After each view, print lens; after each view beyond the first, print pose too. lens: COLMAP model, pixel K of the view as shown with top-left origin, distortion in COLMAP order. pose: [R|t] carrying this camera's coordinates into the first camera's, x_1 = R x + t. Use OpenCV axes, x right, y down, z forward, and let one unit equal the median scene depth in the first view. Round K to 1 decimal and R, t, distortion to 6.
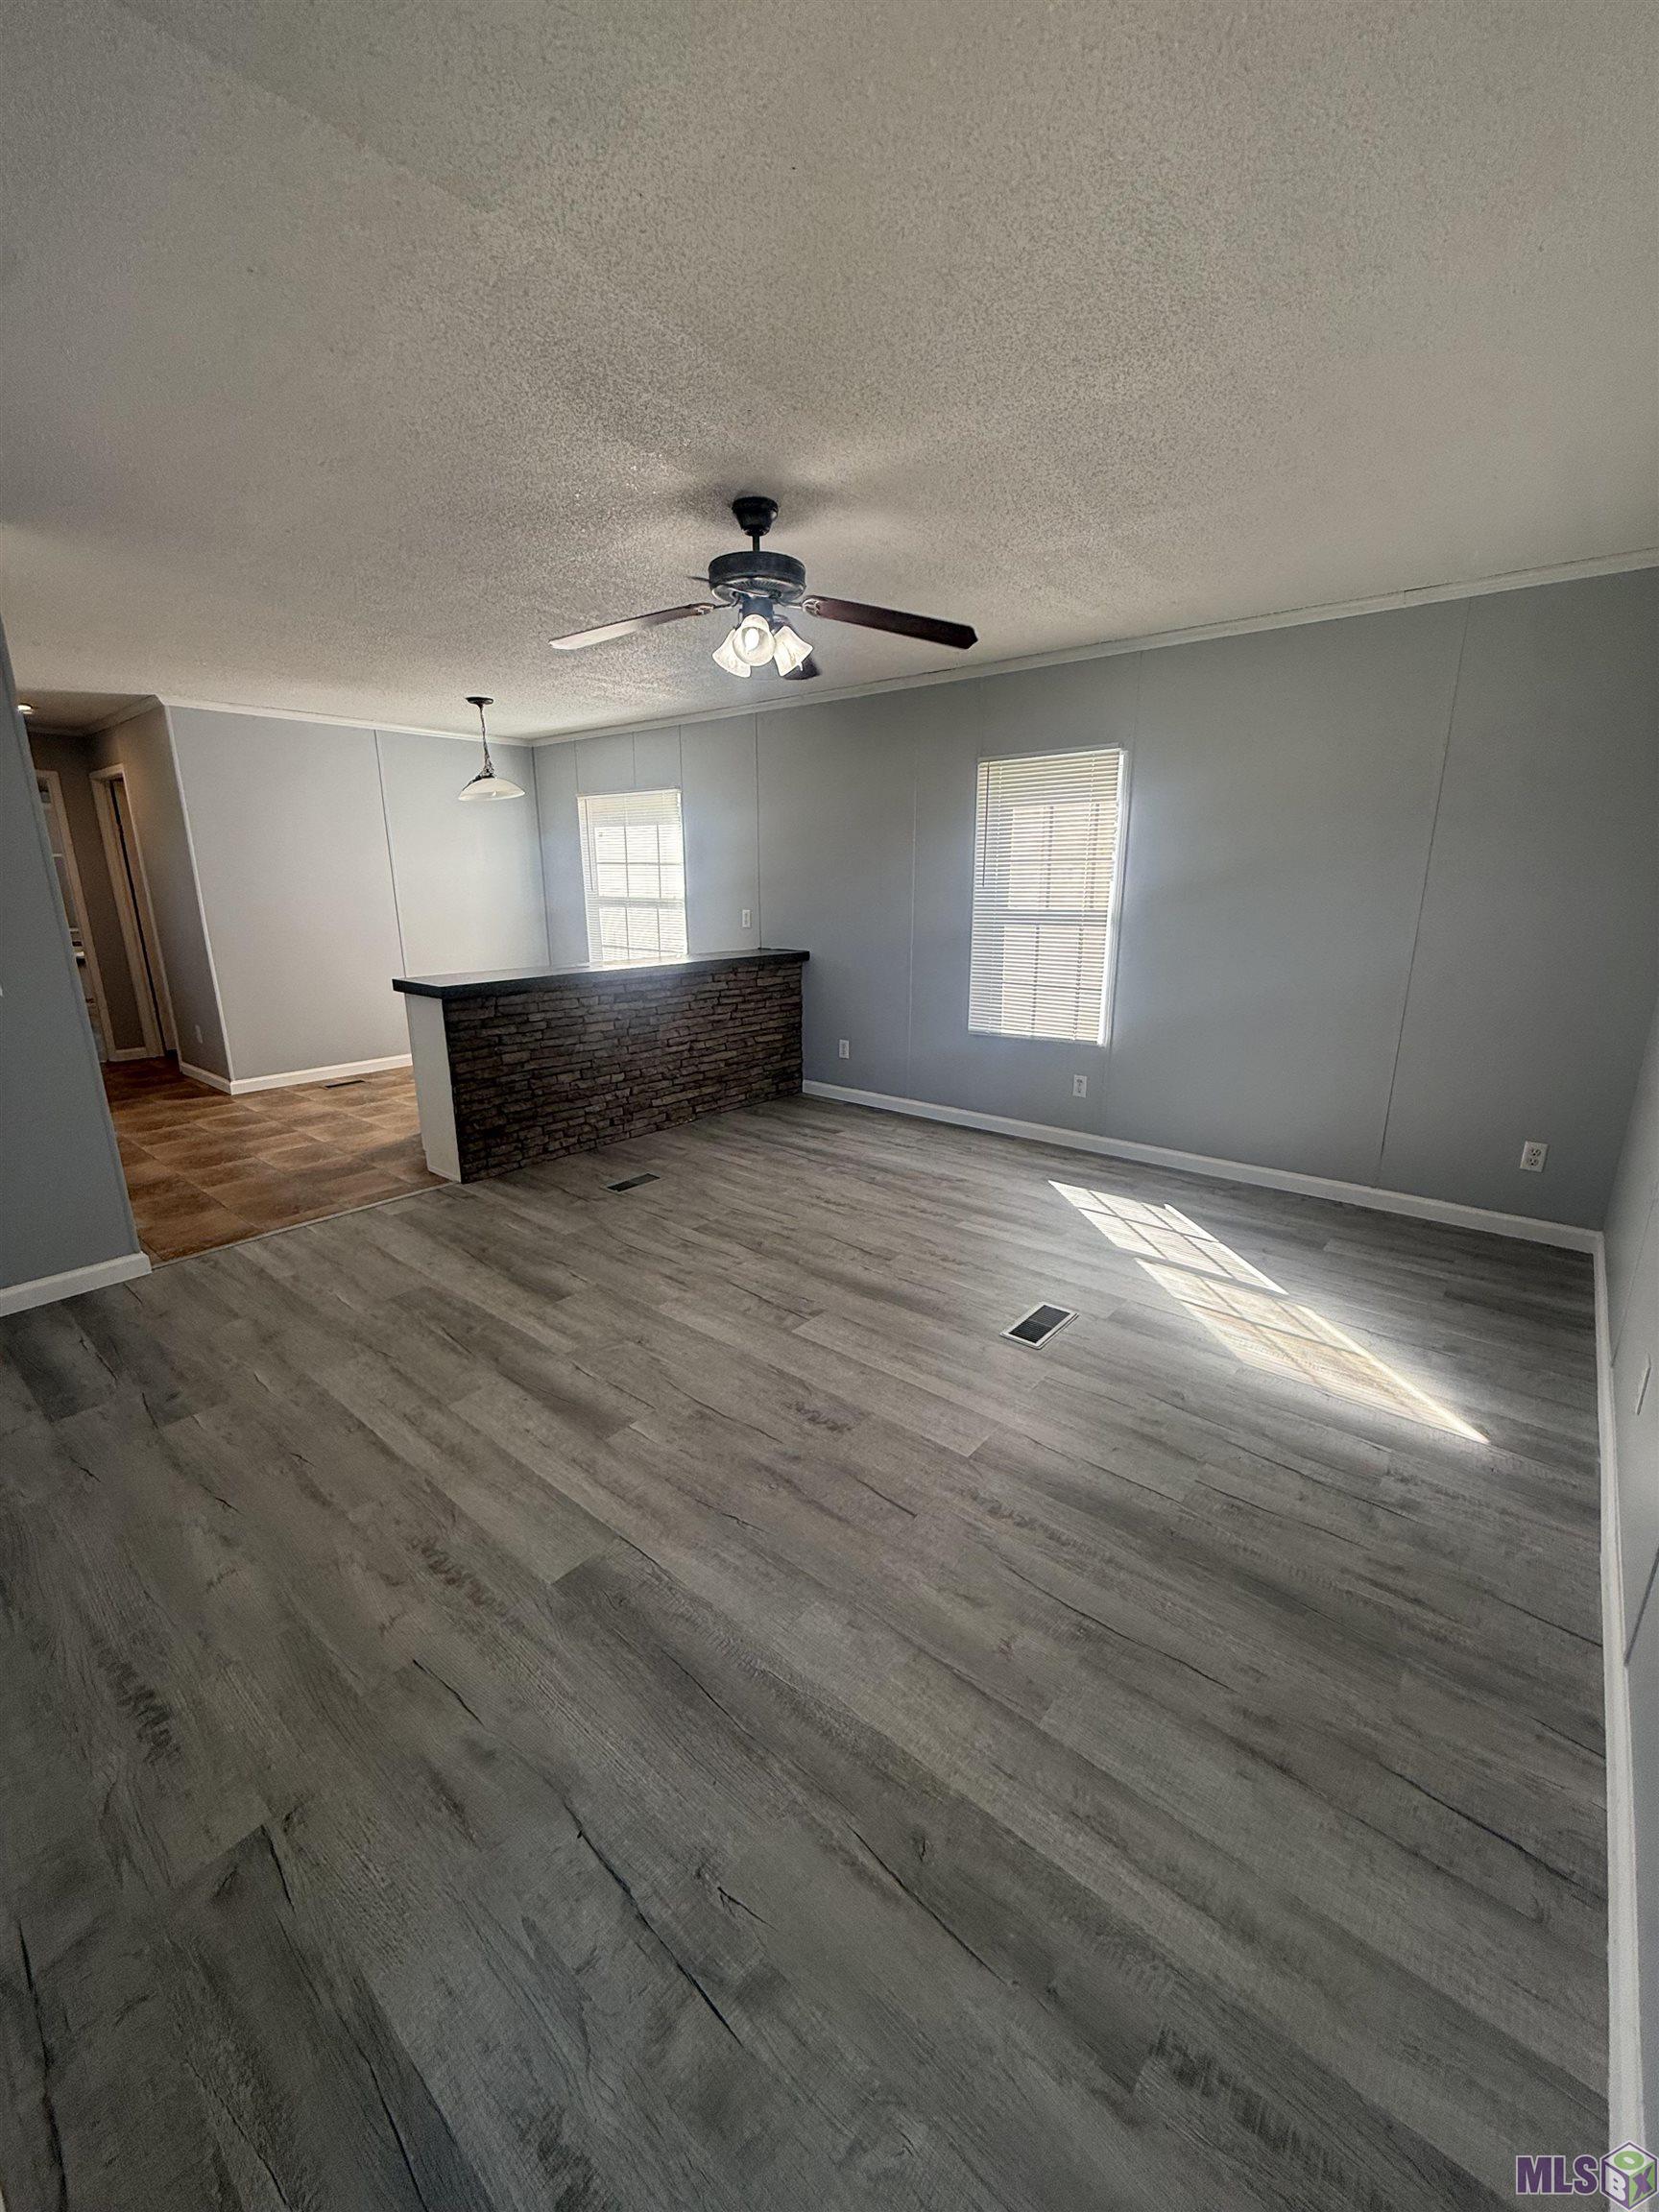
lens RADIAL K [[881.1, 0, 825.8], [0, 881.1, 1103.9], [0, 0, 1]] dist [0.004018, 0.001396]
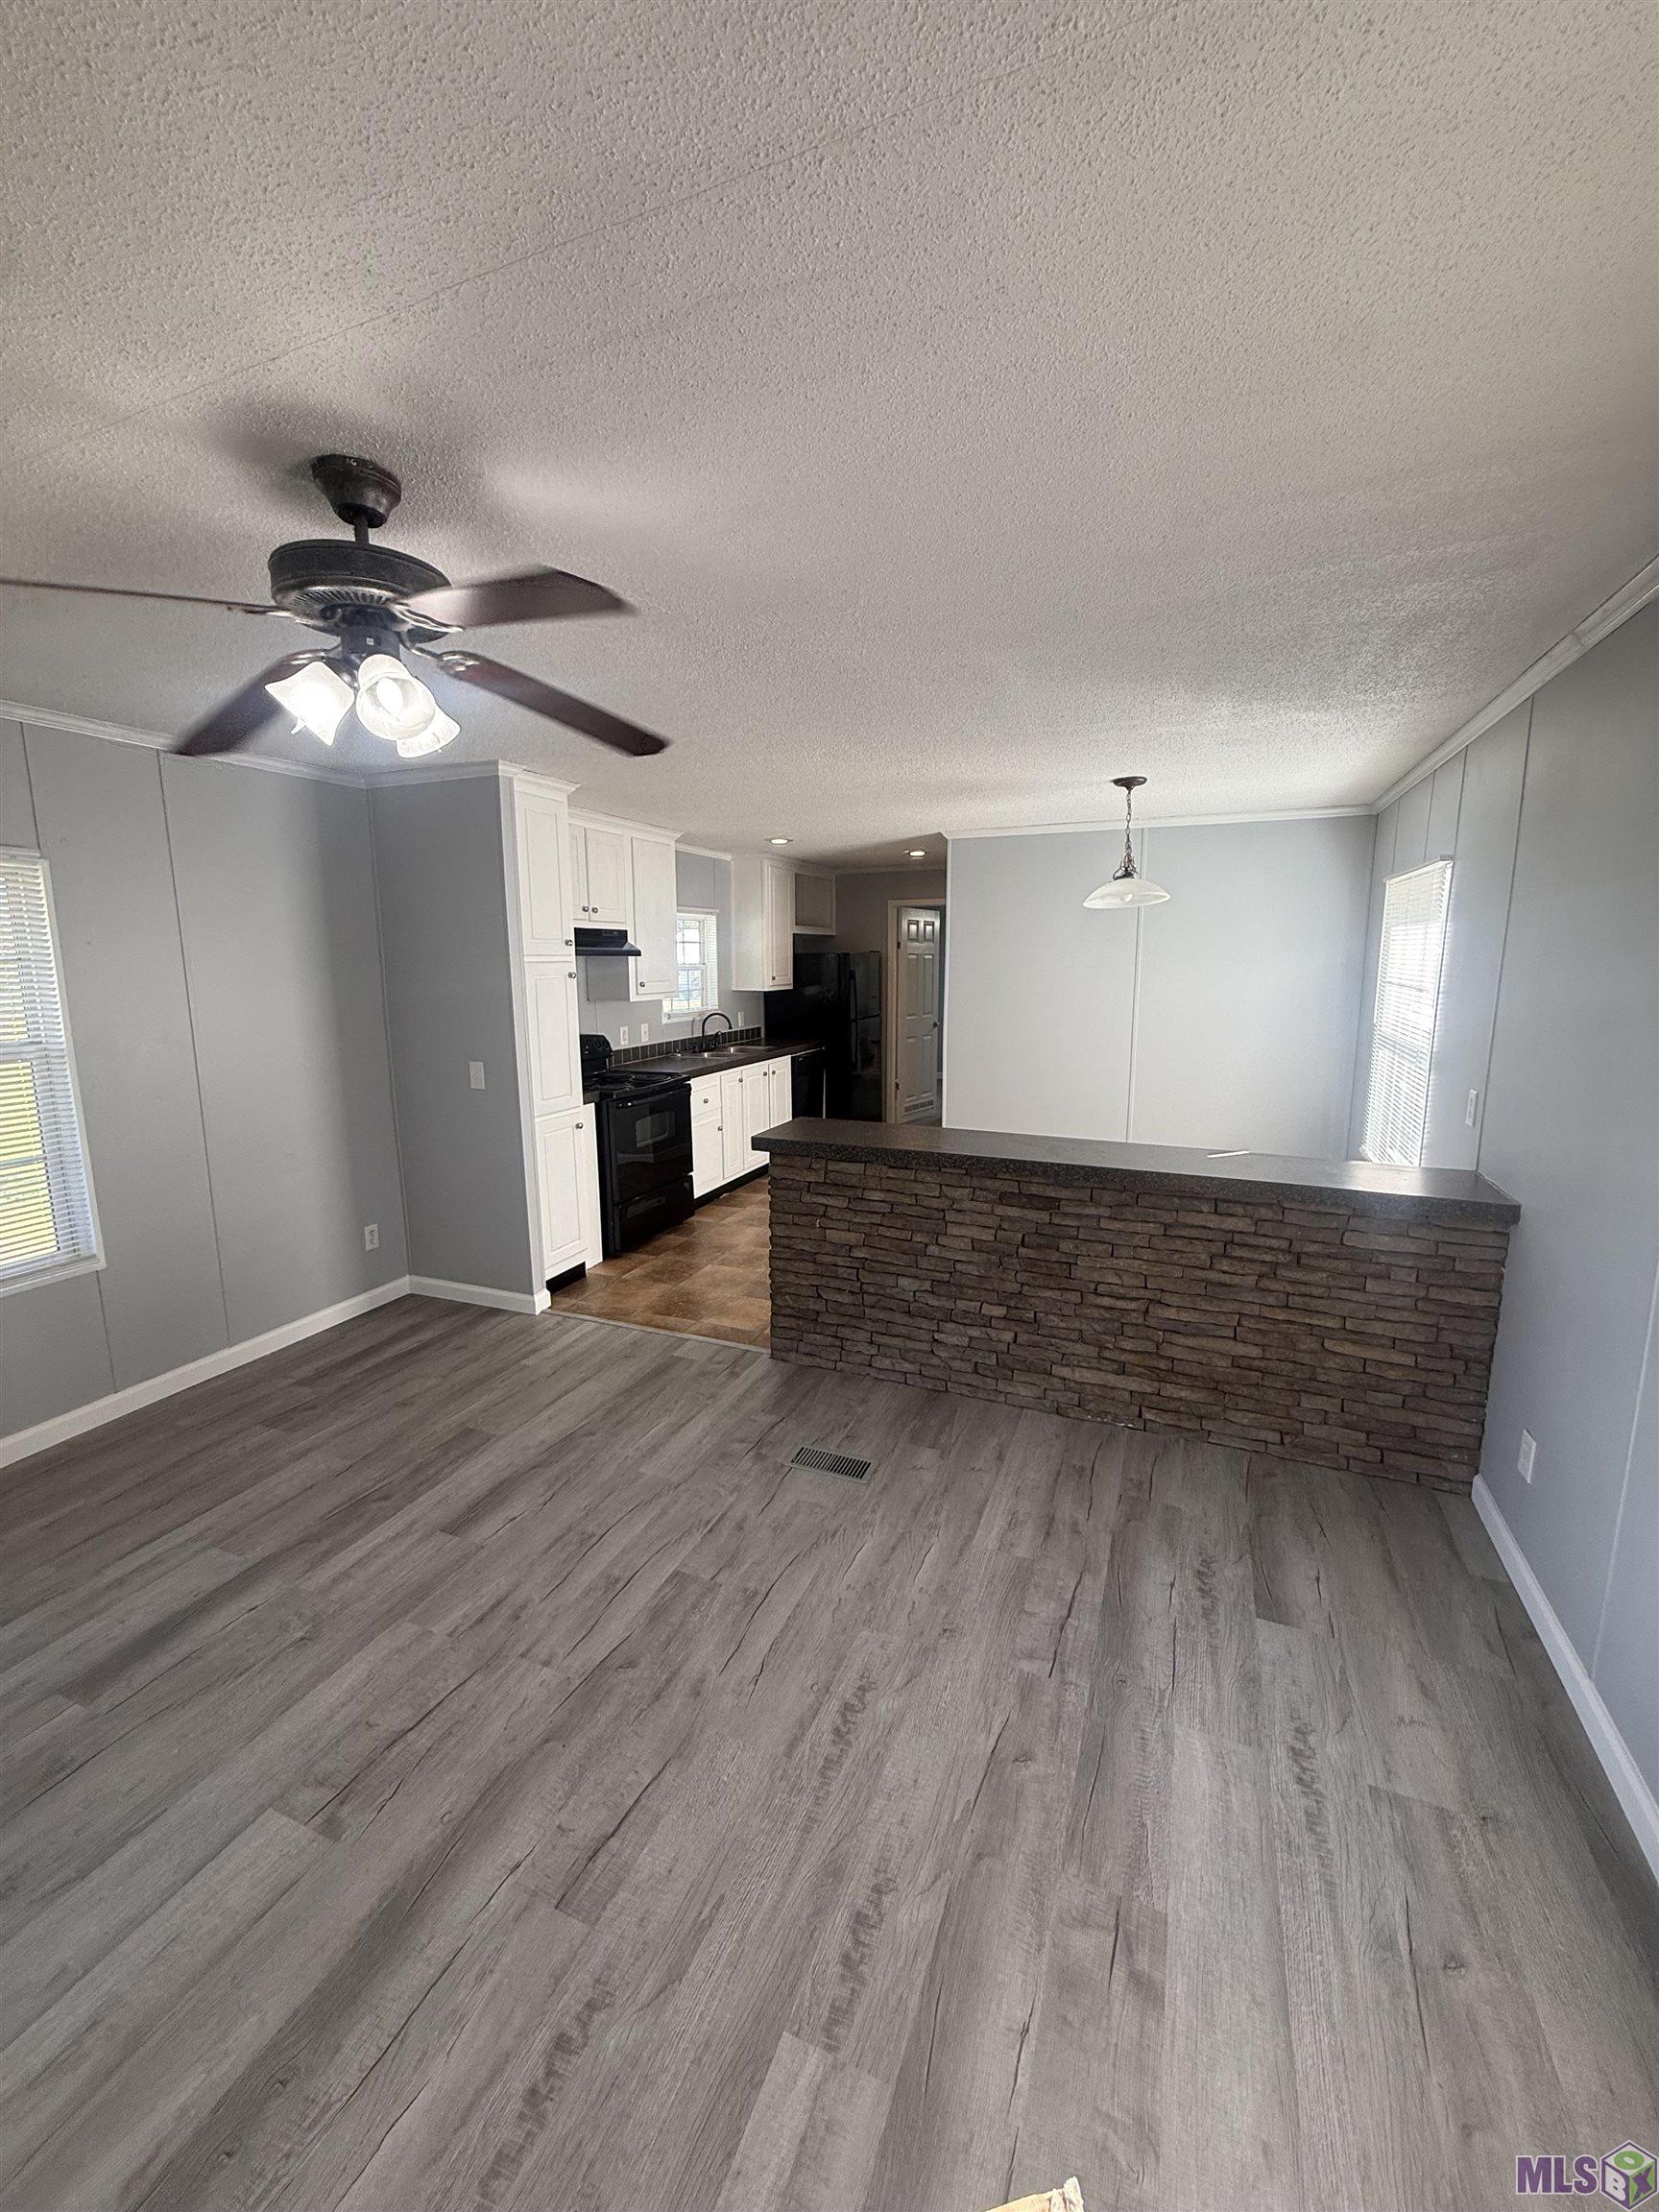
lens RADIAL K [[881.1, 0, 827.1], [0, 881.1, 1105.3], [0, 0, 1]] dist [0.004018, 0.001396]
pose [[0.292137, 0.160595, -0.942797, 0.403051], [-0.238822, 0.966820, 0.090685, -0.253024], [0.926078, 0.198668, 0.320797, 0.752182]]
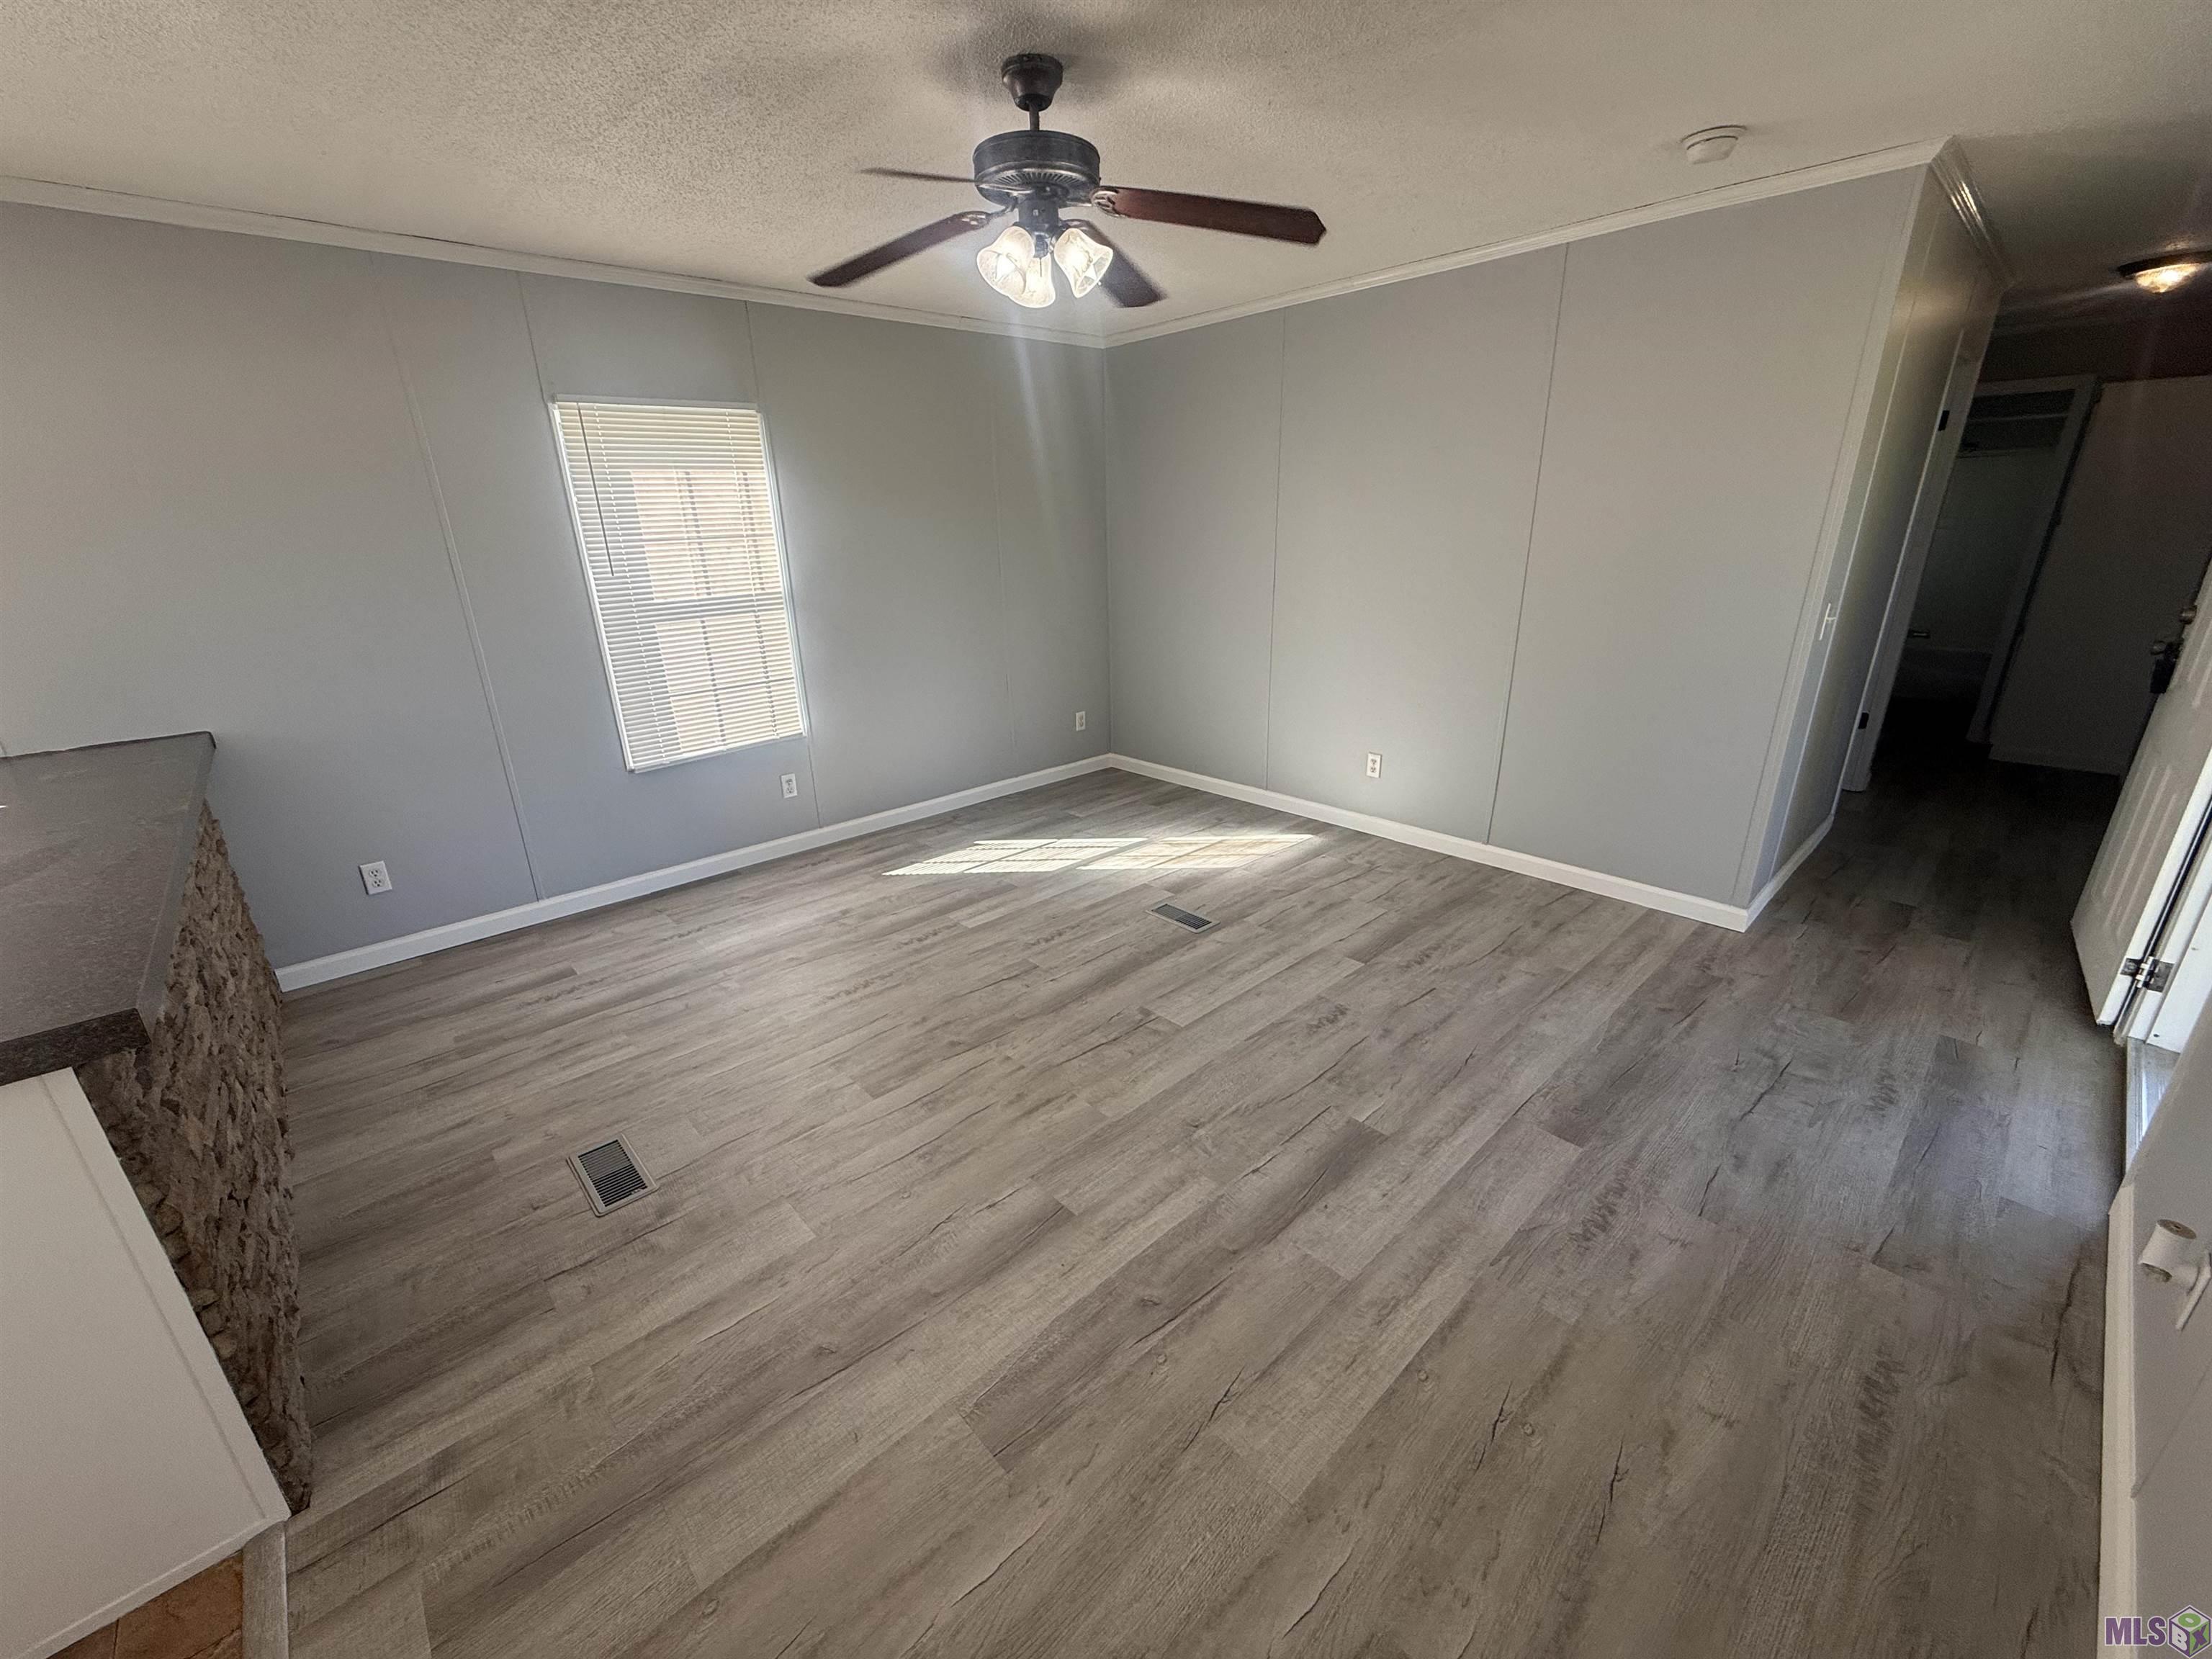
lens RADIAL K [[881.1, 0, 1105.1], [0, 881.1, 830.0], [0, 0, 1]] dist [0.004018, 0.001396]
pose [[0.126778, -0.332618, 0.934501, -0.635076], [0.275067, 0.916944, 0.289053, -0.178339], [-0.953030, 0.220405, 0.207740, 0.586133]]
